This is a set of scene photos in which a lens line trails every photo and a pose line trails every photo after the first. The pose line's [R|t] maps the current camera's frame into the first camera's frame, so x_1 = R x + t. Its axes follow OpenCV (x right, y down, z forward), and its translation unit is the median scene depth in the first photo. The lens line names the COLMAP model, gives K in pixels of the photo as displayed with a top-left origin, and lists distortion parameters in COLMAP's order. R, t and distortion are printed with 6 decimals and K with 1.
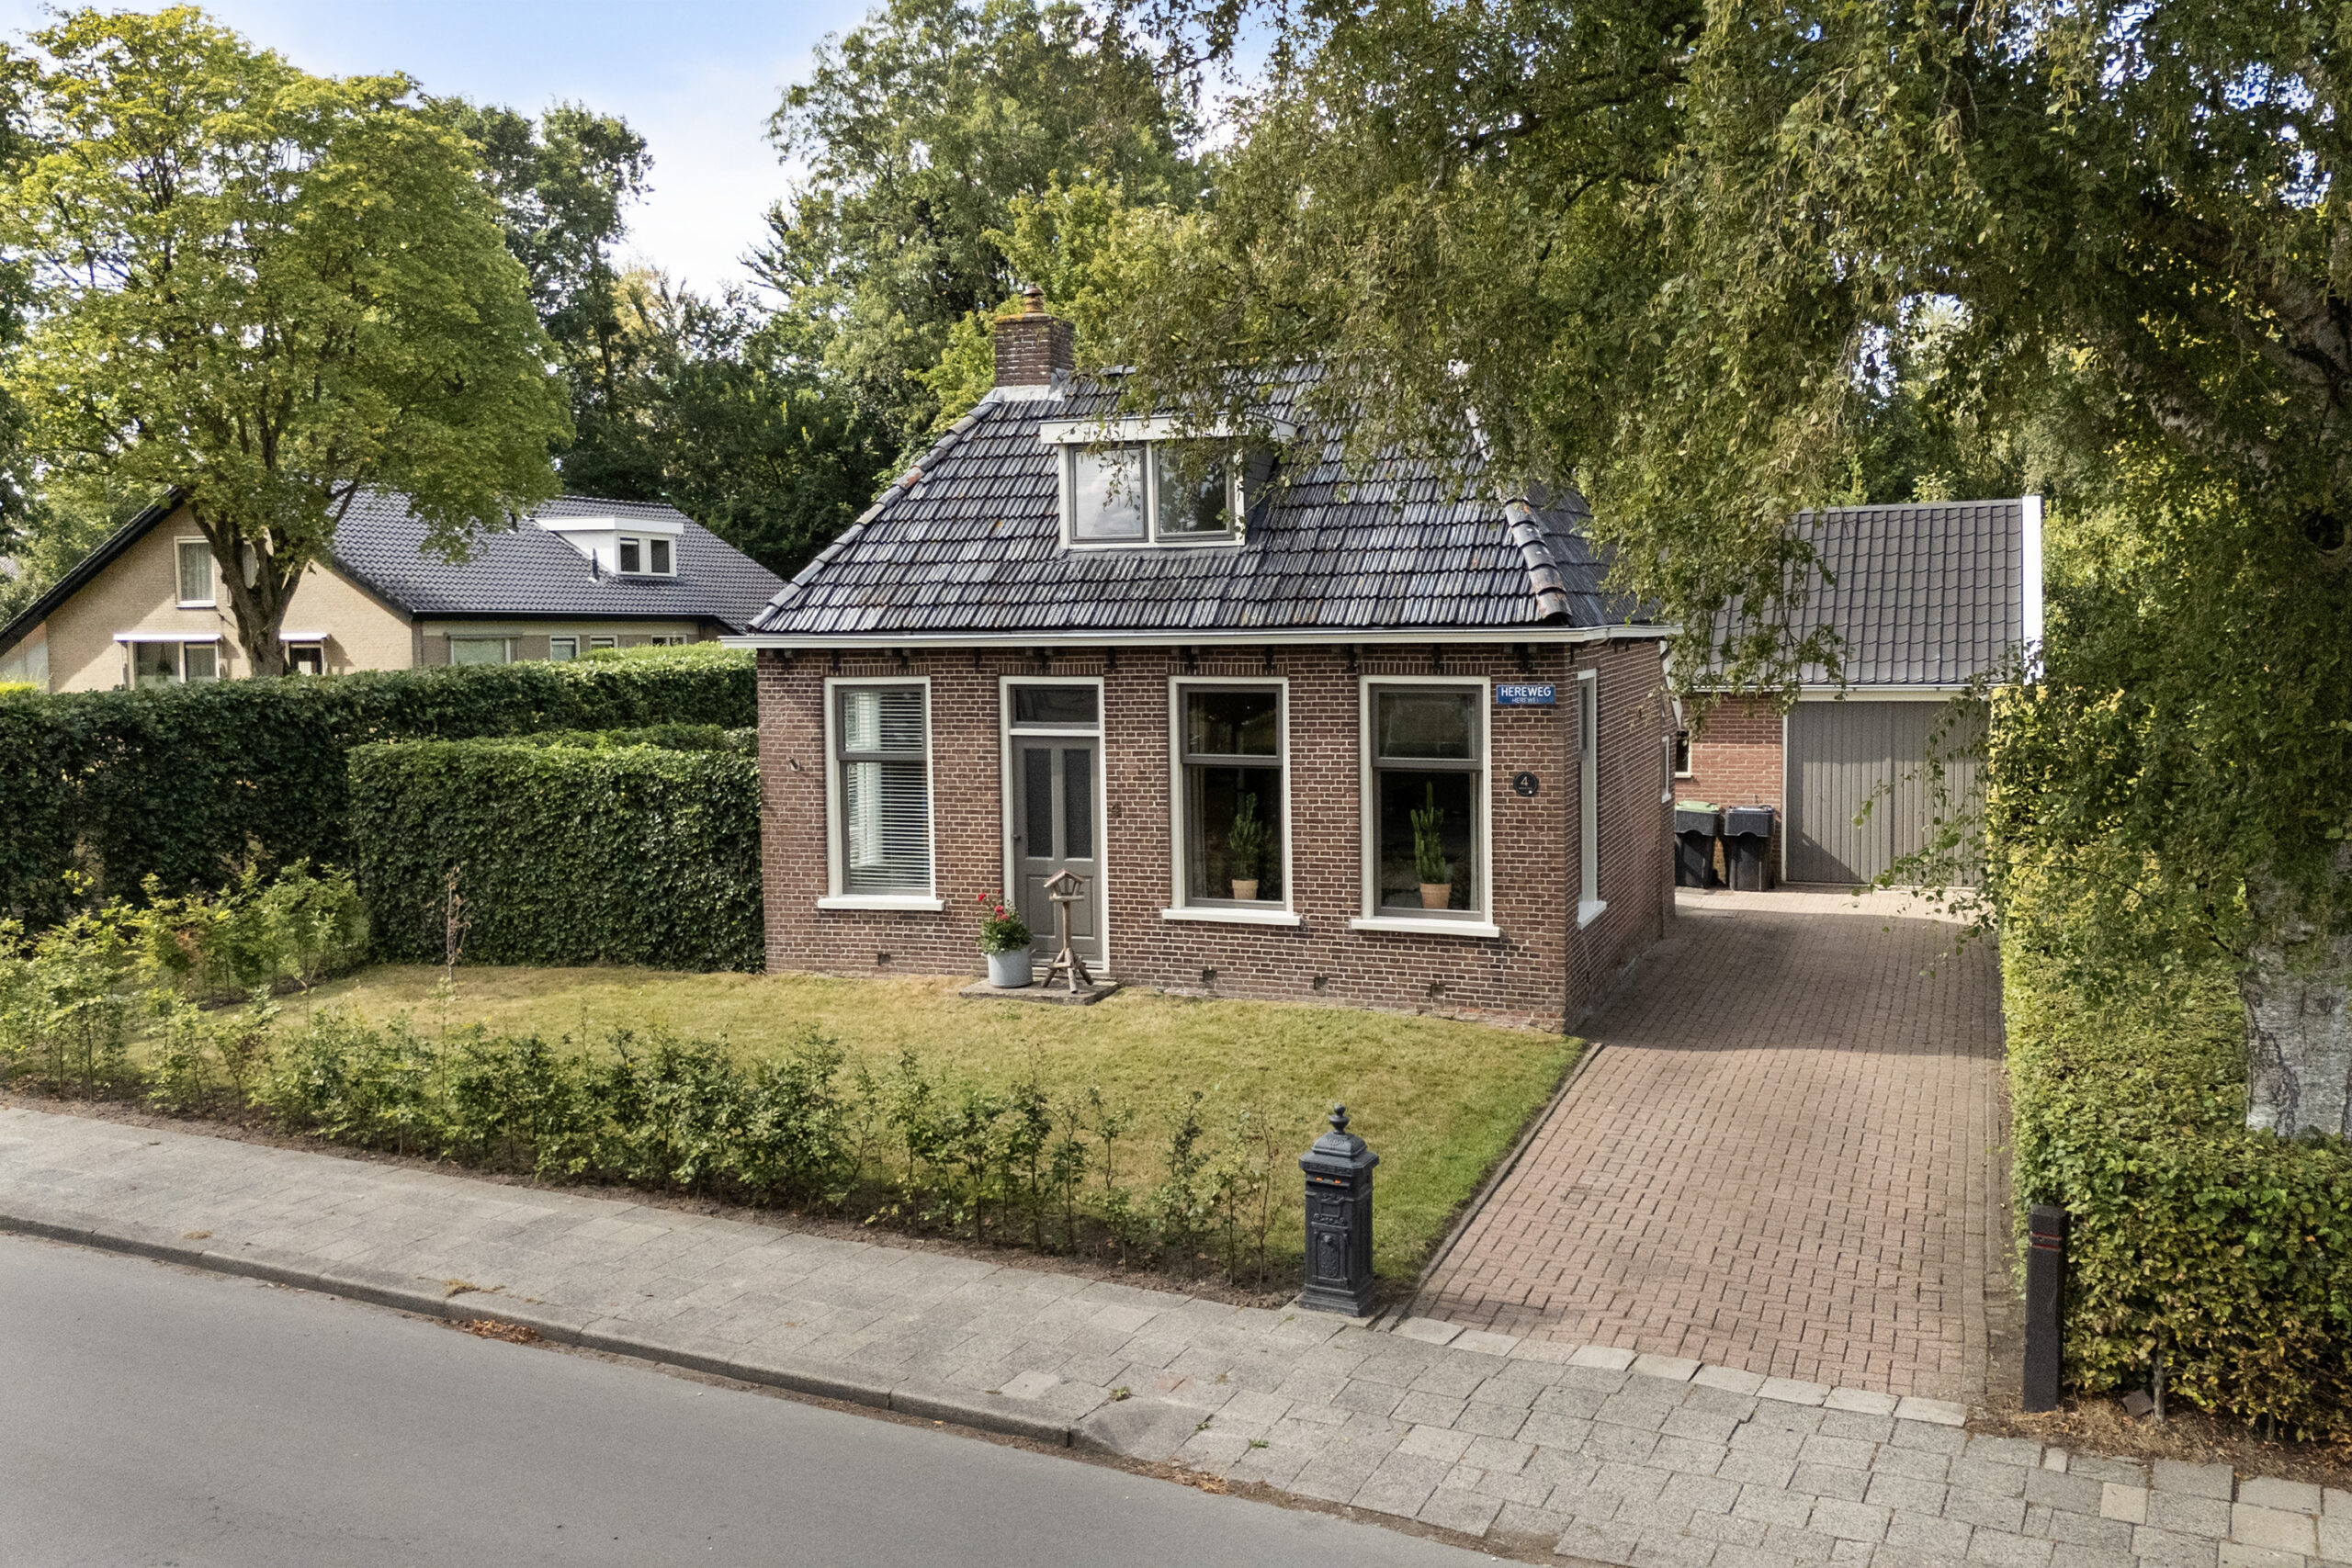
lens RADIAL K [[2039.1, 0, 1186.0], [0, 2039.1, 788.6], [0, 0, 1]] dist [0.058866, -0.053819]
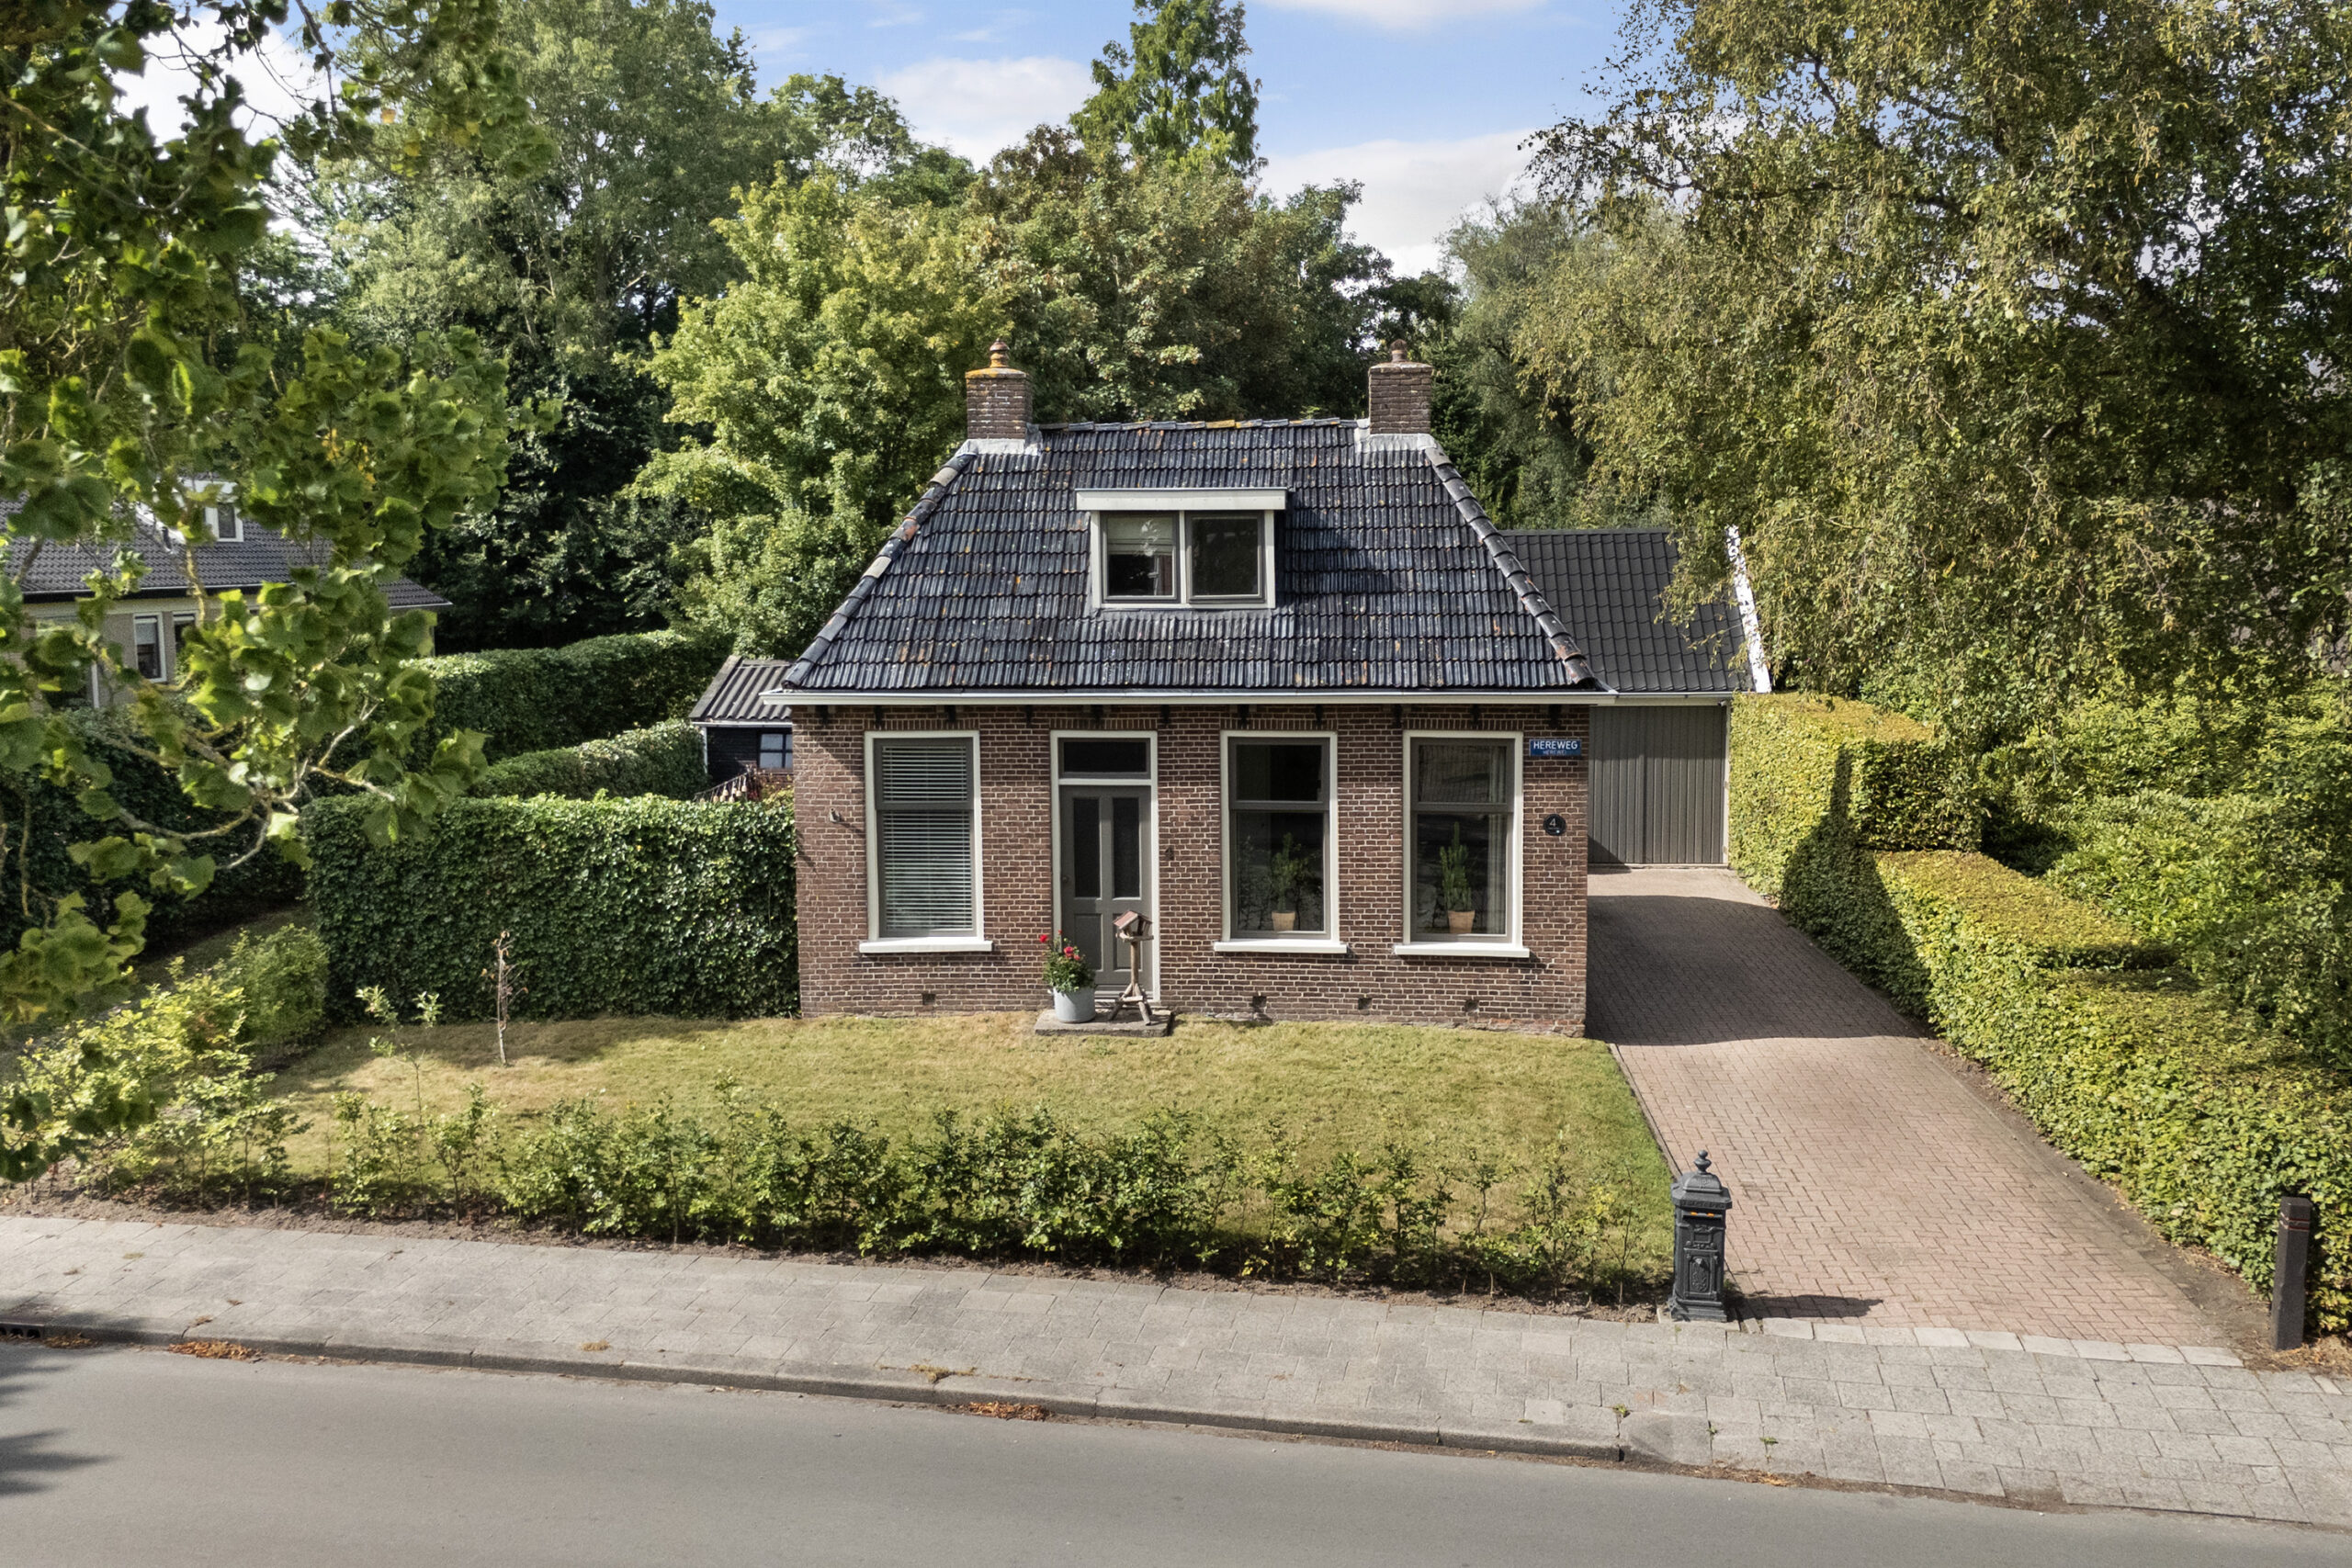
lens RADIAL K [[2039.1, 0, 1171.7], [0, 2039.1, 788.5], [0, 0, 1]] dist [0.058866, -0.053819]
pose [[0.958061, -0.030196, 0.284970, -0.350231], [0.018820, 0.998916, 0.042574, -0.072184], [-0.285947, -0.035425, 0.957590, -0.040186]]
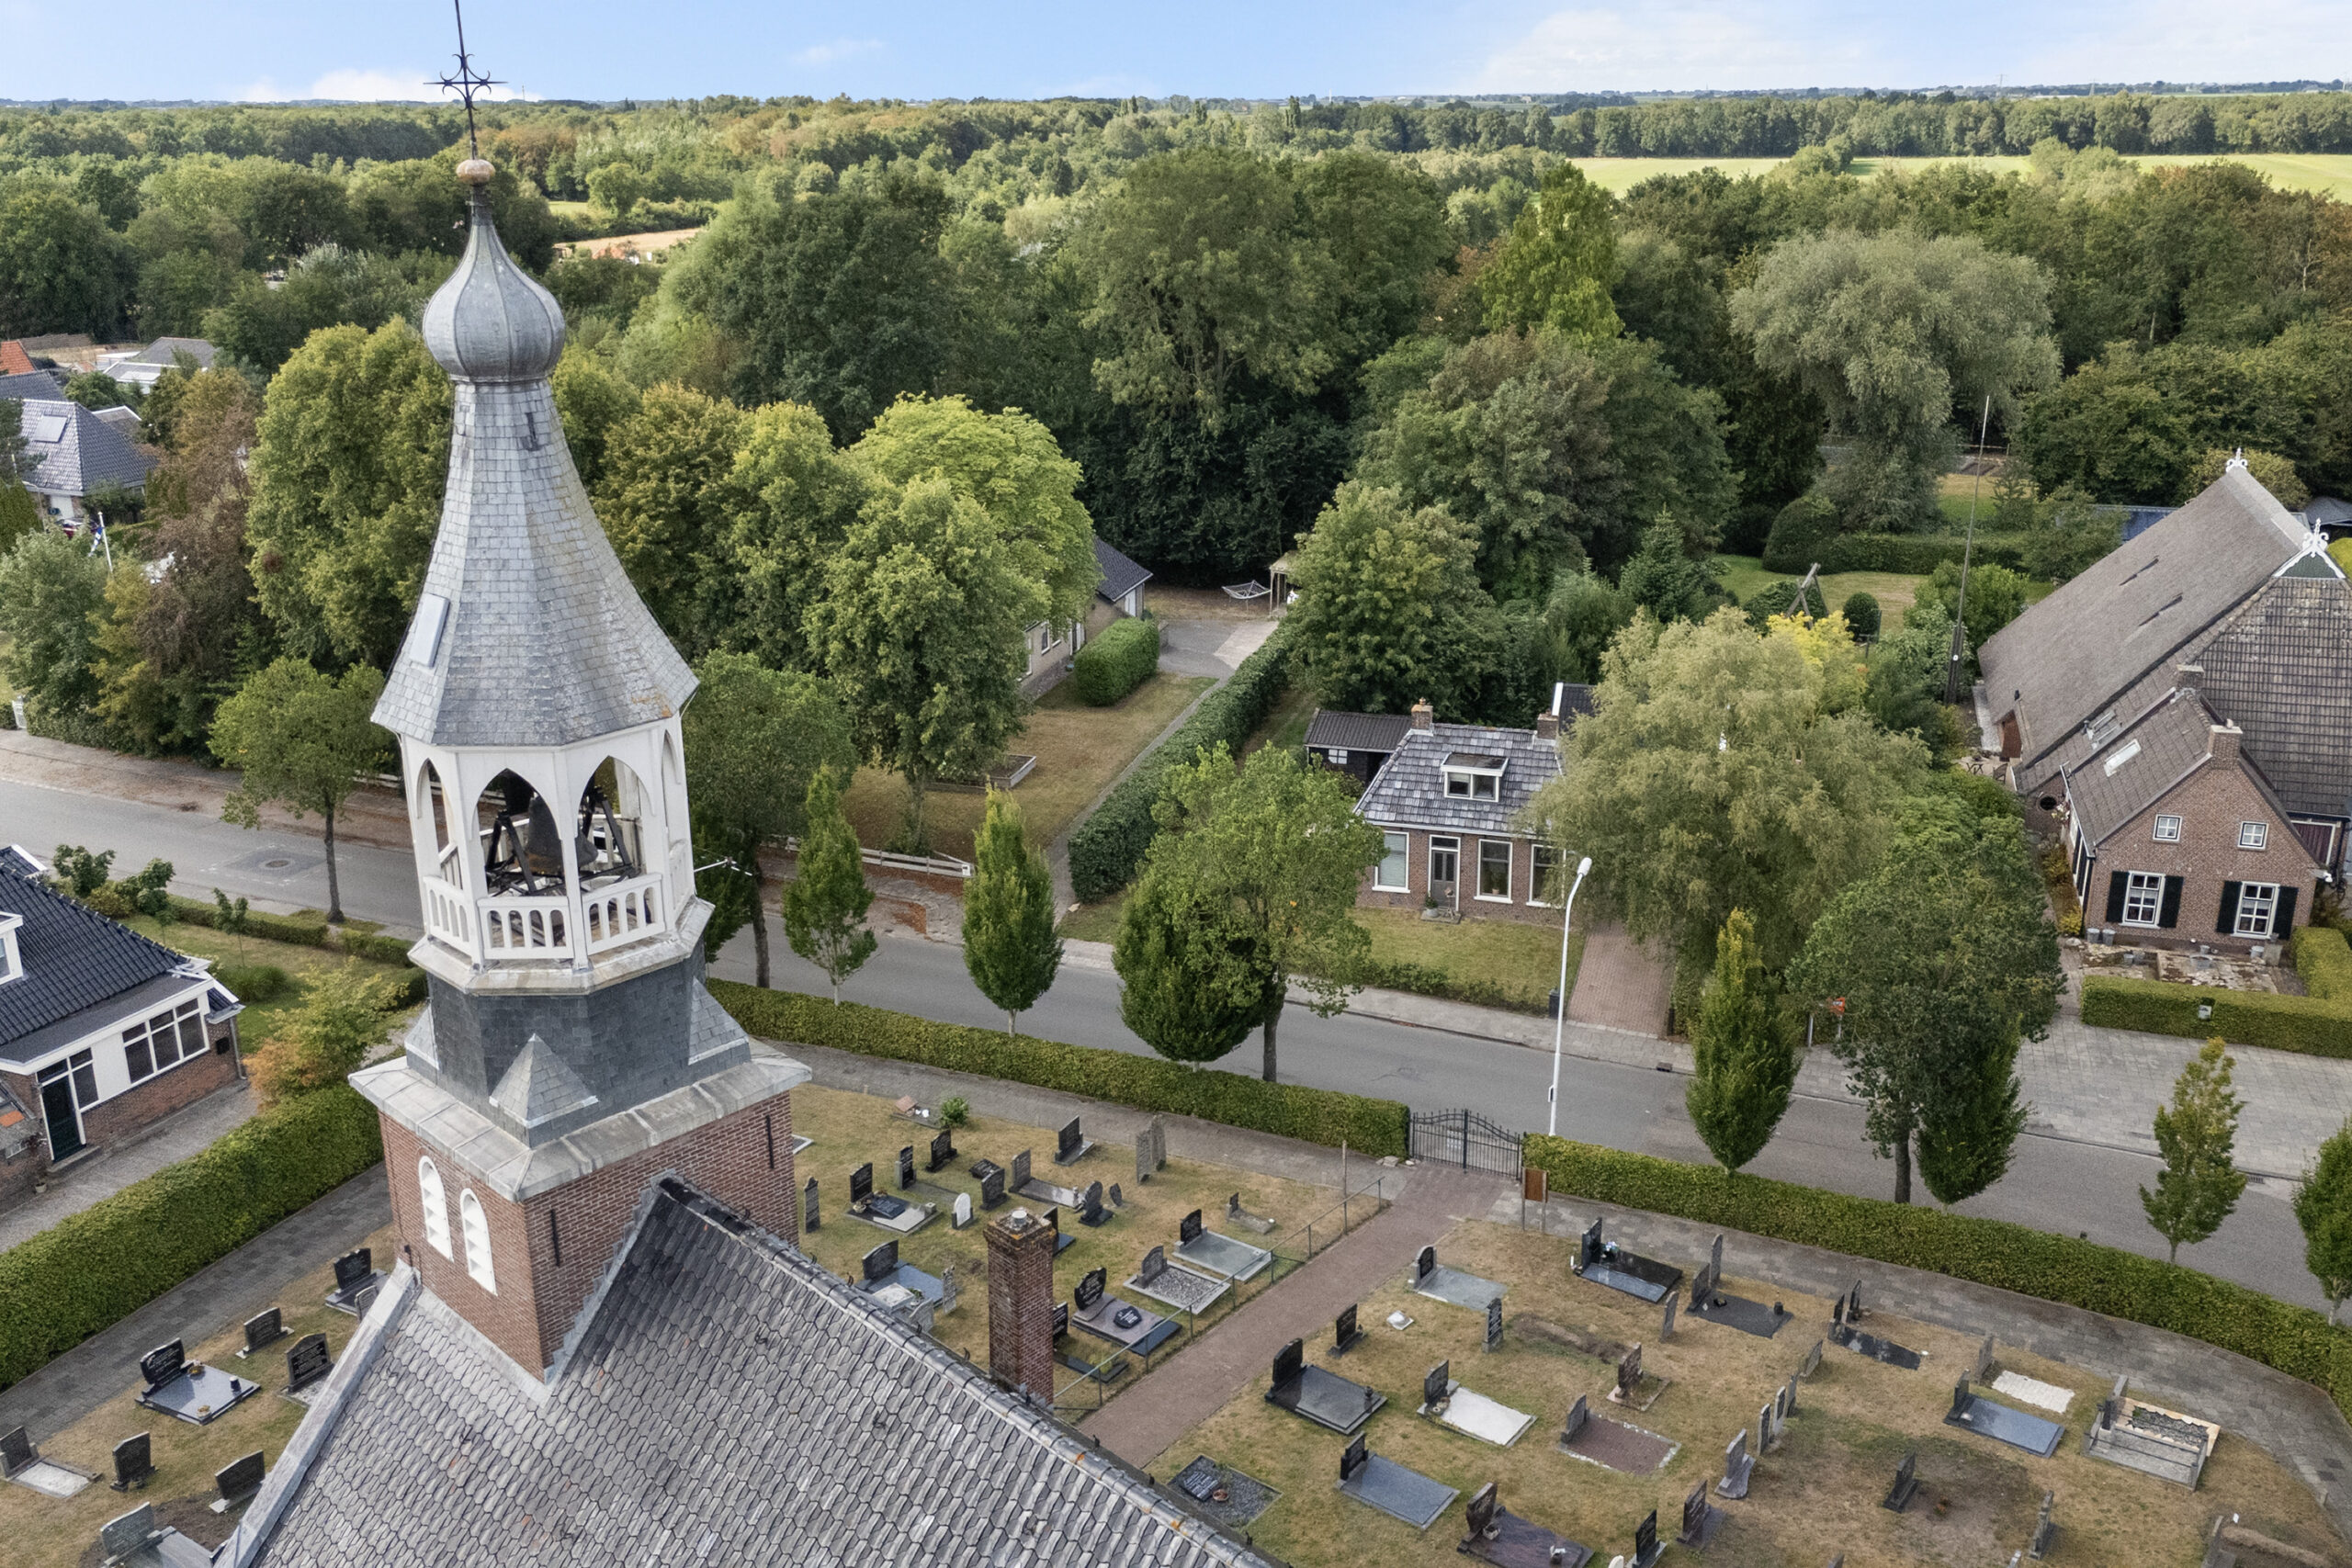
lens RADIAL K [[2039.1, 0, 1177.8], [0, 2039.1, 781.8], [0, 0, 1]] dist [0.058866, -0.053819]
pose [[0.997921, -0.020507, 0.061105, -0.809445], [0.005244, 0.970726, 0.240133, -1.090594], [-0.064240, -0.239313, 0.968815, -2.661667]]
